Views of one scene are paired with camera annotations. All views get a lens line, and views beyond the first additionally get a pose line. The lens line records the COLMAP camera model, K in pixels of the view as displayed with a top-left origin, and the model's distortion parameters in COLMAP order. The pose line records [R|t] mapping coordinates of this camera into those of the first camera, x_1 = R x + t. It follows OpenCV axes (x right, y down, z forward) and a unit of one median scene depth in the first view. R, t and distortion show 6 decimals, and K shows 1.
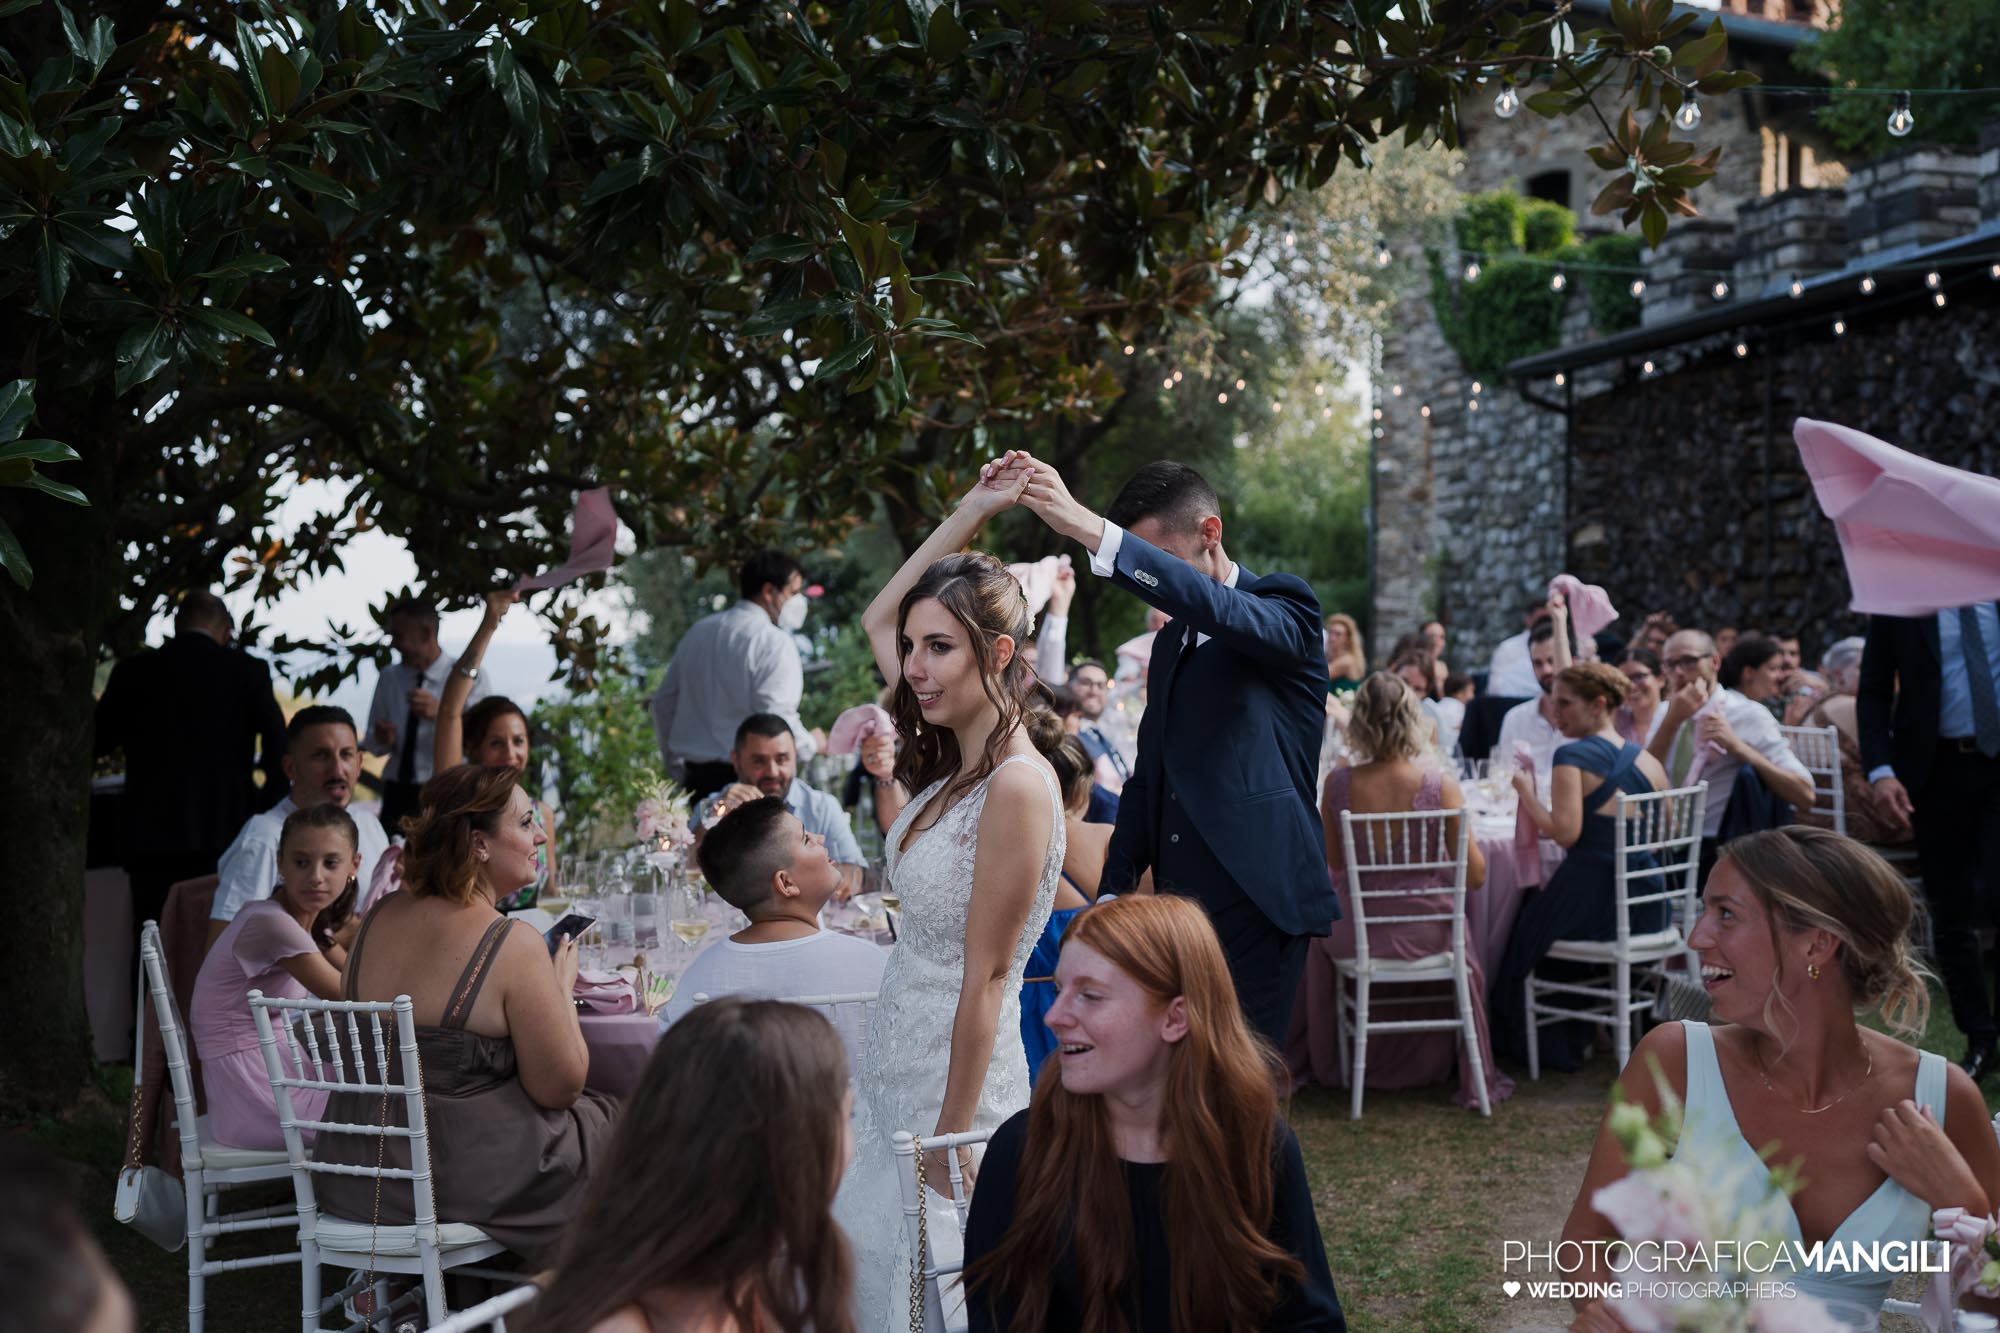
lens RADIAL K [[1826.1, 0, 1000.0], [0, 1826.1, 666.5], [0, 0, 1]] dist [-0.004831, 0.012950]
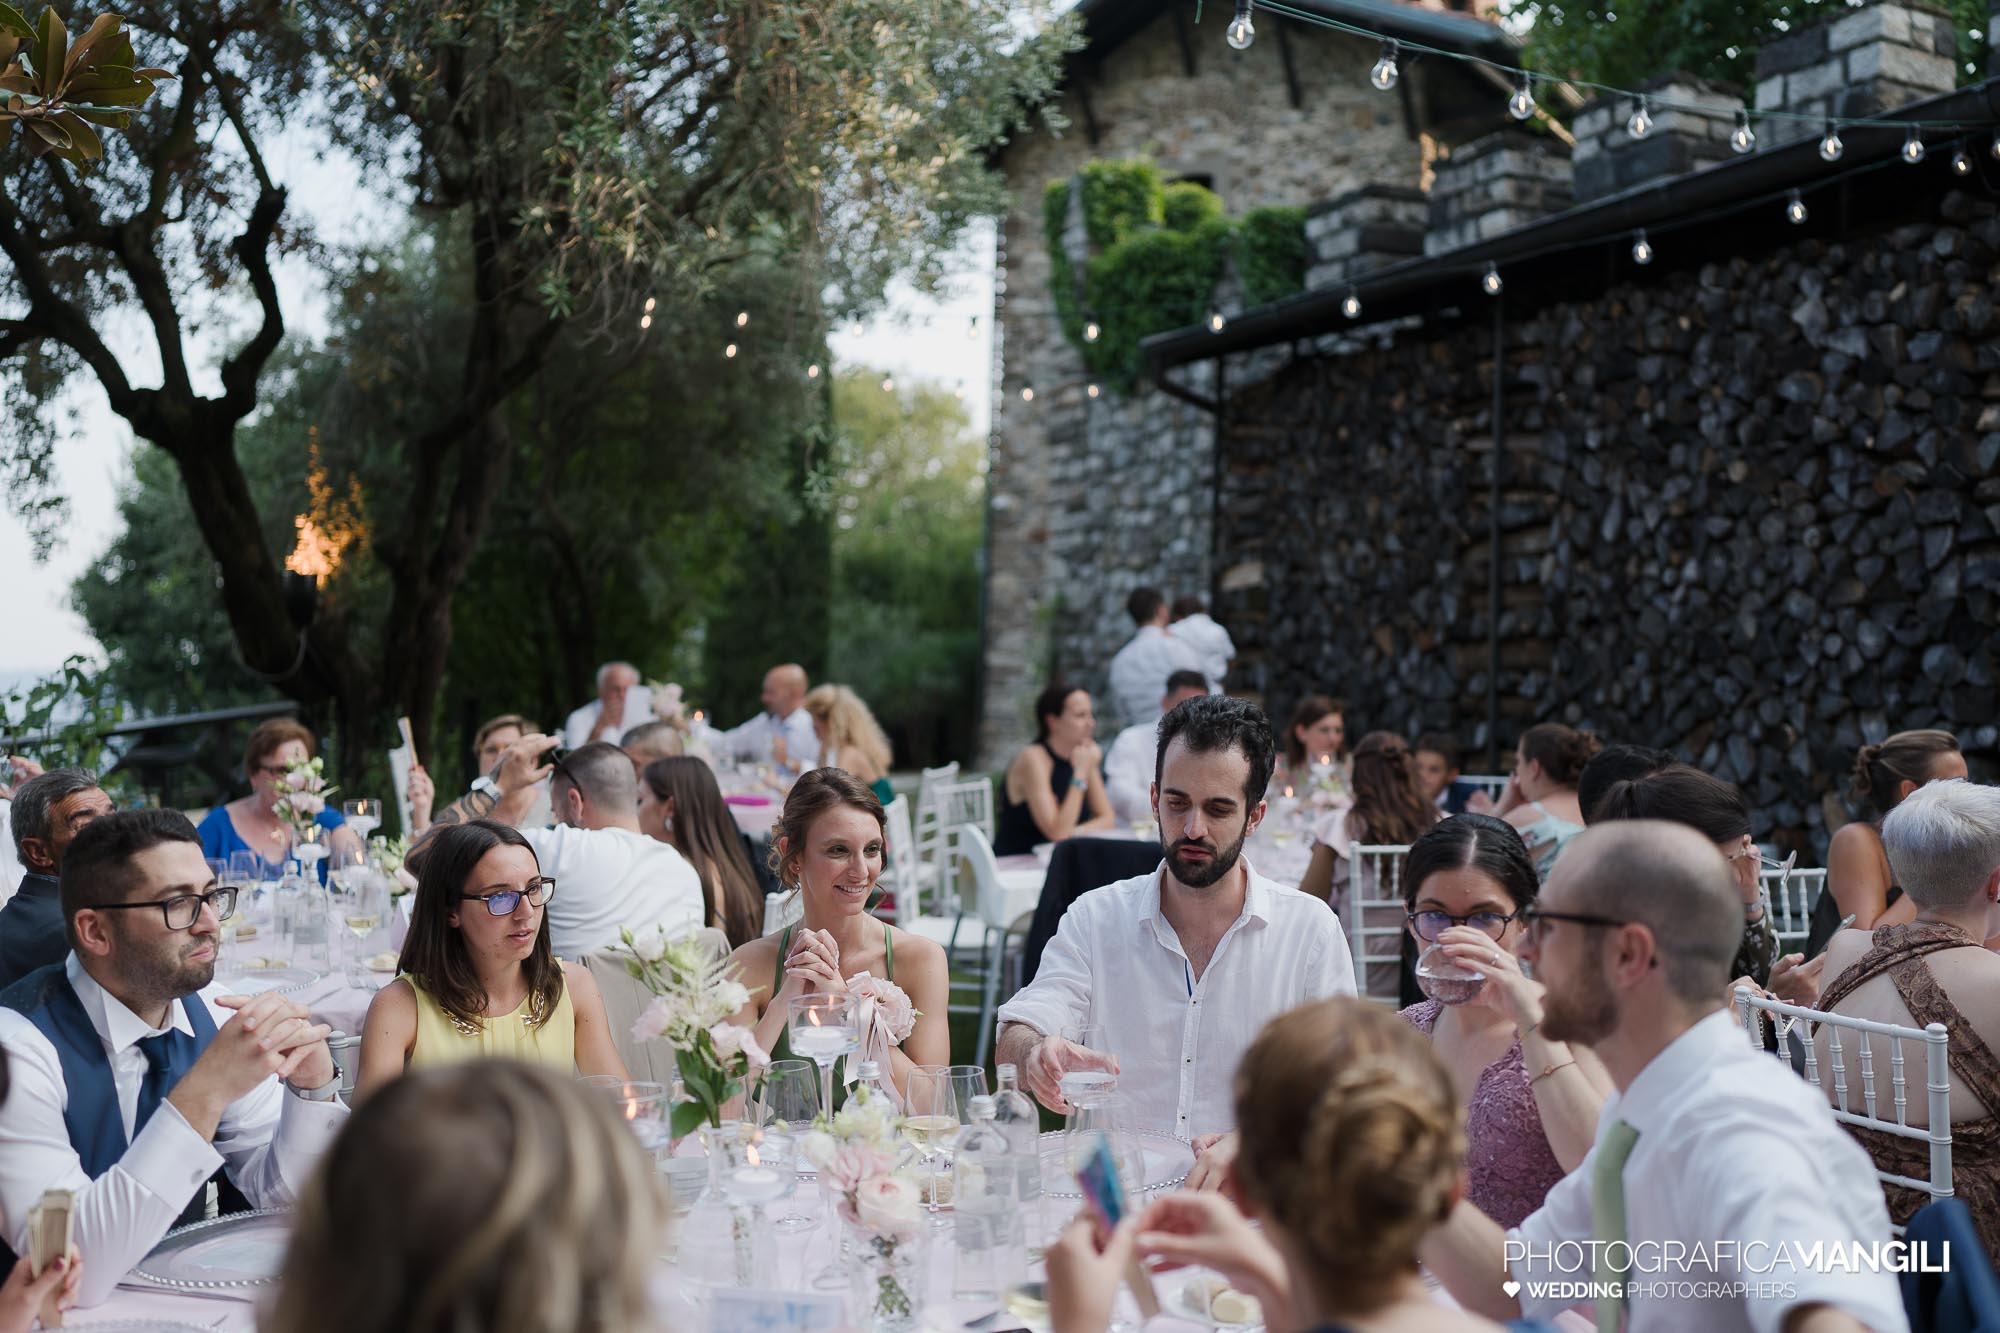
lens RADIAL K [[1503.1, 0, 1000.0], [0, 1503.1, 666.5], [0, 0, 1]] dist [-0.004041, 0.011006]
pose [[0.983270, 0.028140, 0.179970, 0.103138], [-0.023619, 0.999351, -0.027212, -0.014487], [-0.180619, 0.022506, 0.983296, 0.366974]]
